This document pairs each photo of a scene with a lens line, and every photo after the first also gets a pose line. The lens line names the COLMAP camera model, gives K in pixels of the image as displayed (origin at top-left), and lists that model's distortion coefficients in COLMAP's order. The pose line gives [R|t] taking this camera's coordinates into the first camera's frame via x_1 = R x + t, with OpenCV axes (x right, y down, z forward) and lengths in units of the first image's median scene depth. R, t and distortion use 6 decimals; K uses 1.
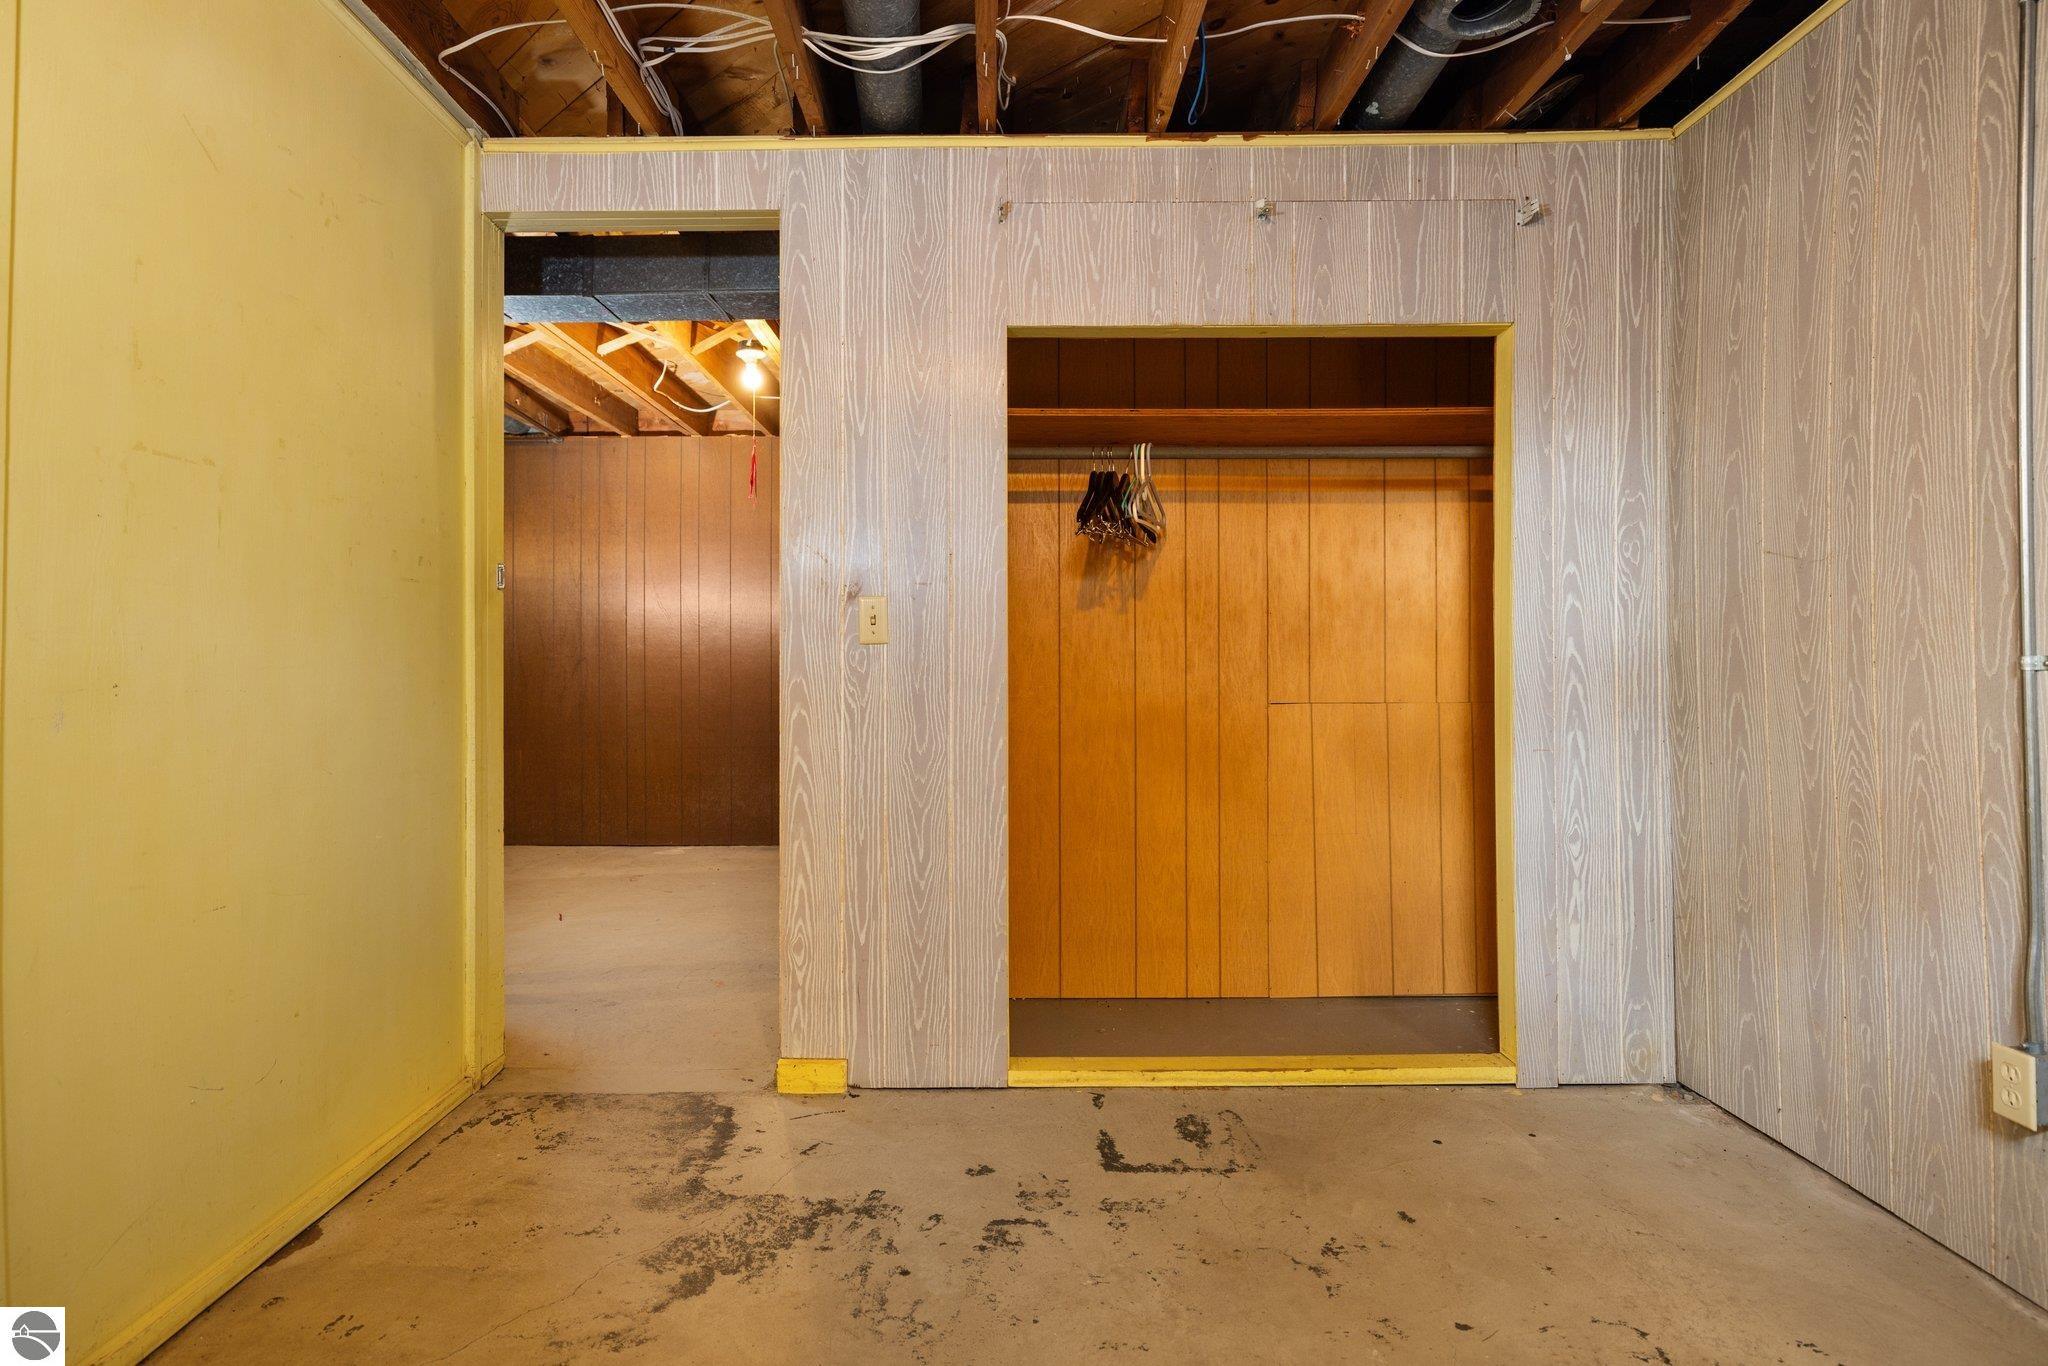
lens RADIAL K [[1100.4, 0, 1020.0], [0, 1100.4, 661.6], [0, 0, 1]] dist [0.004860, 0.003302]
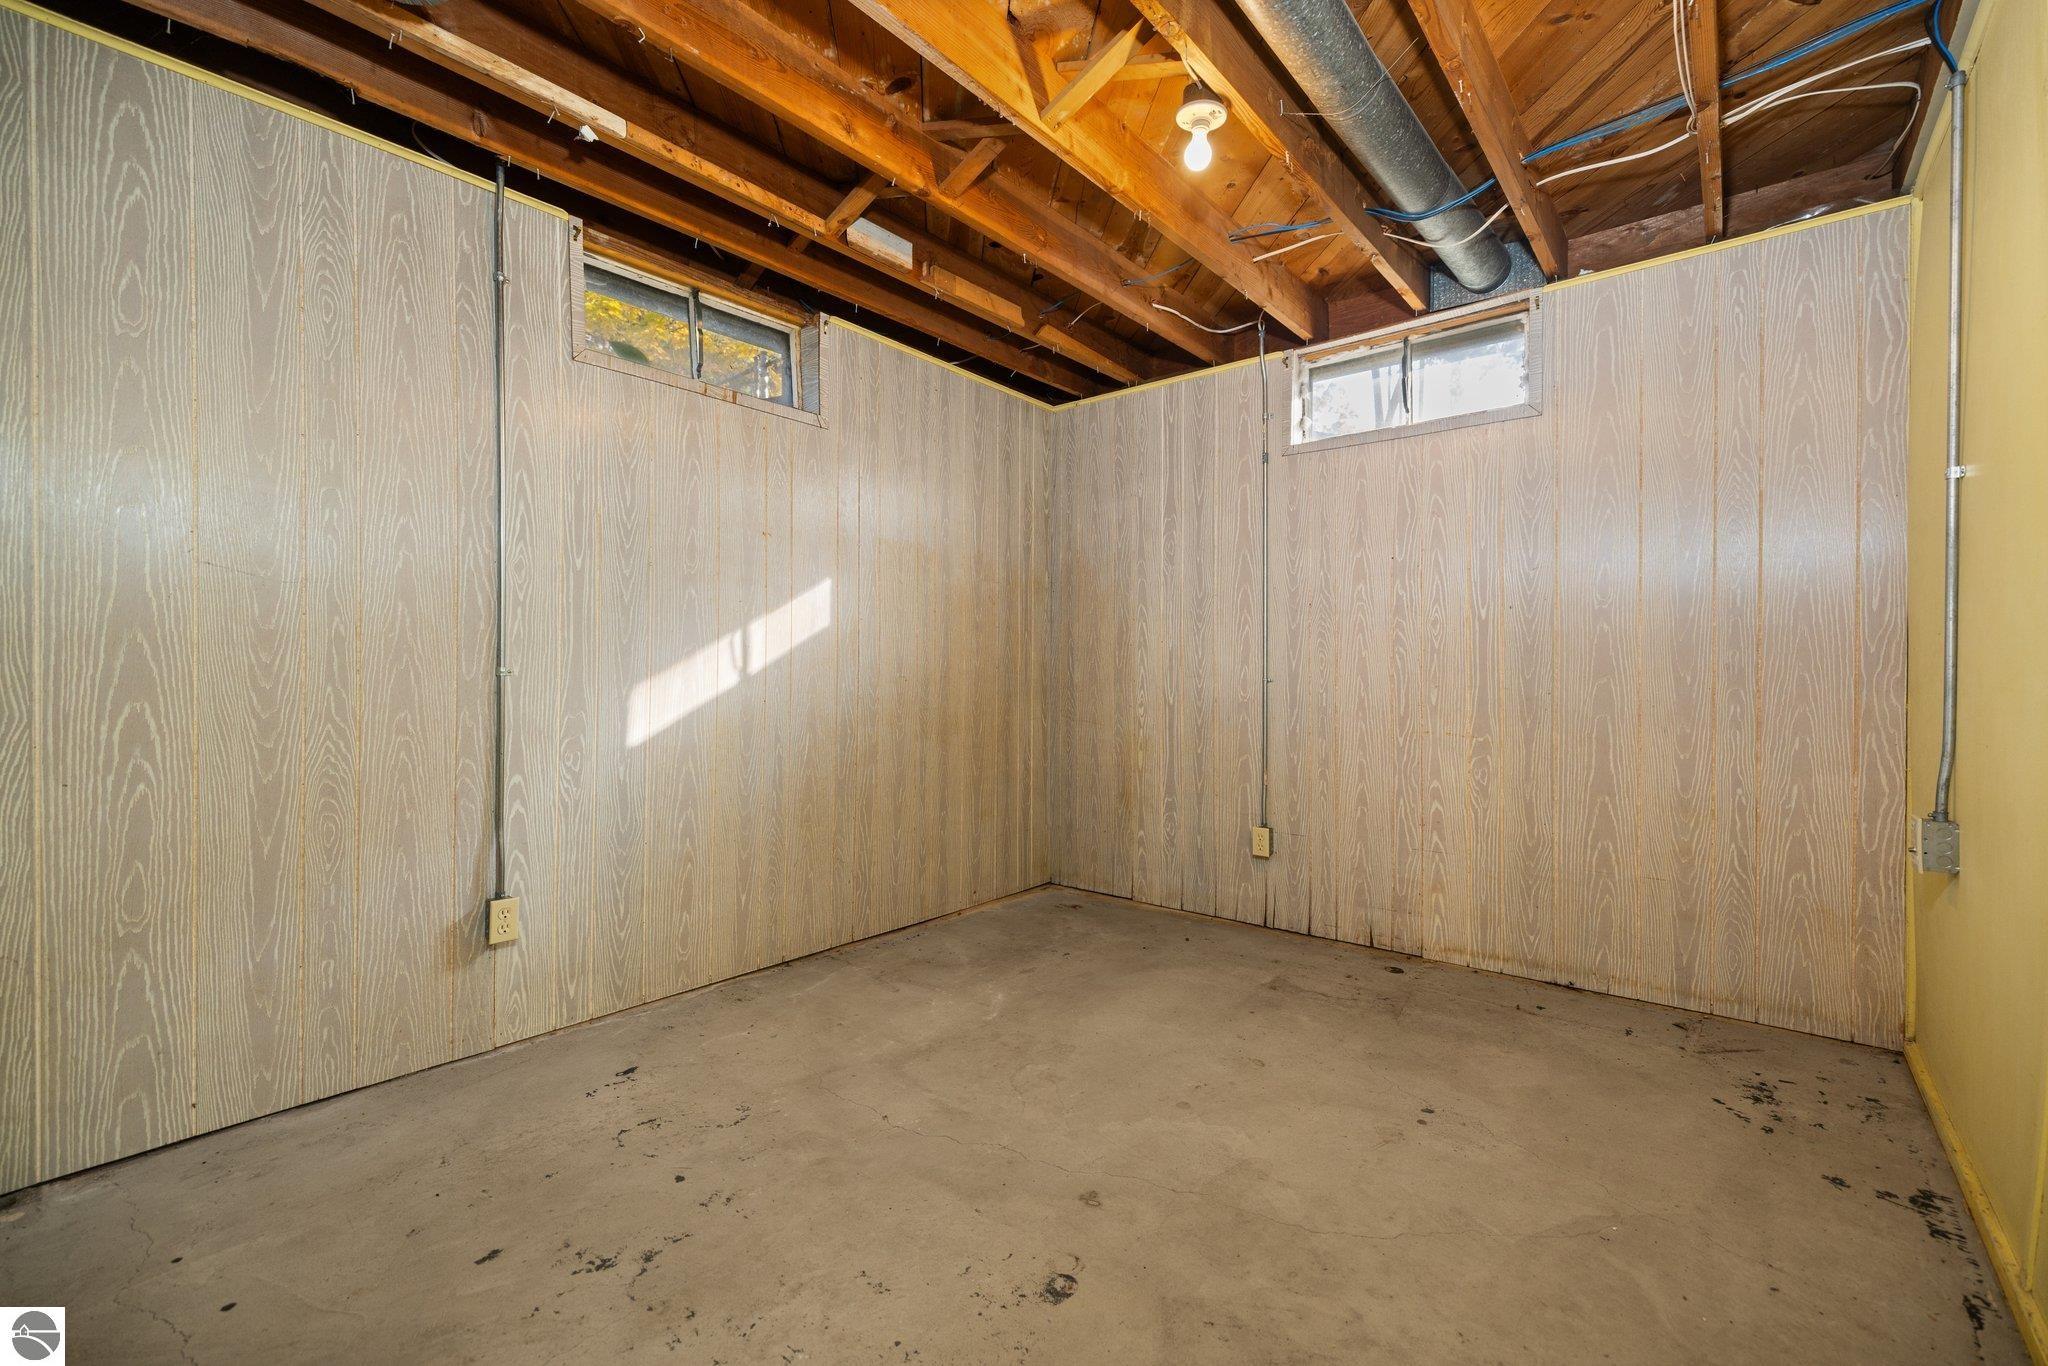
lens RADIAL K [[826.6, 0, 1017.1], [0, 826.6, 684.5], [0, 0, 1]] dist [0.003467, 0.000106]
pose [[-0.741562, -0.008165, 0.670835, -0.441787], [-0.001198, 0.999940, 0.010847, 0.005574], [-0.670883, 0.007240, -0.741528, 1.176462]]
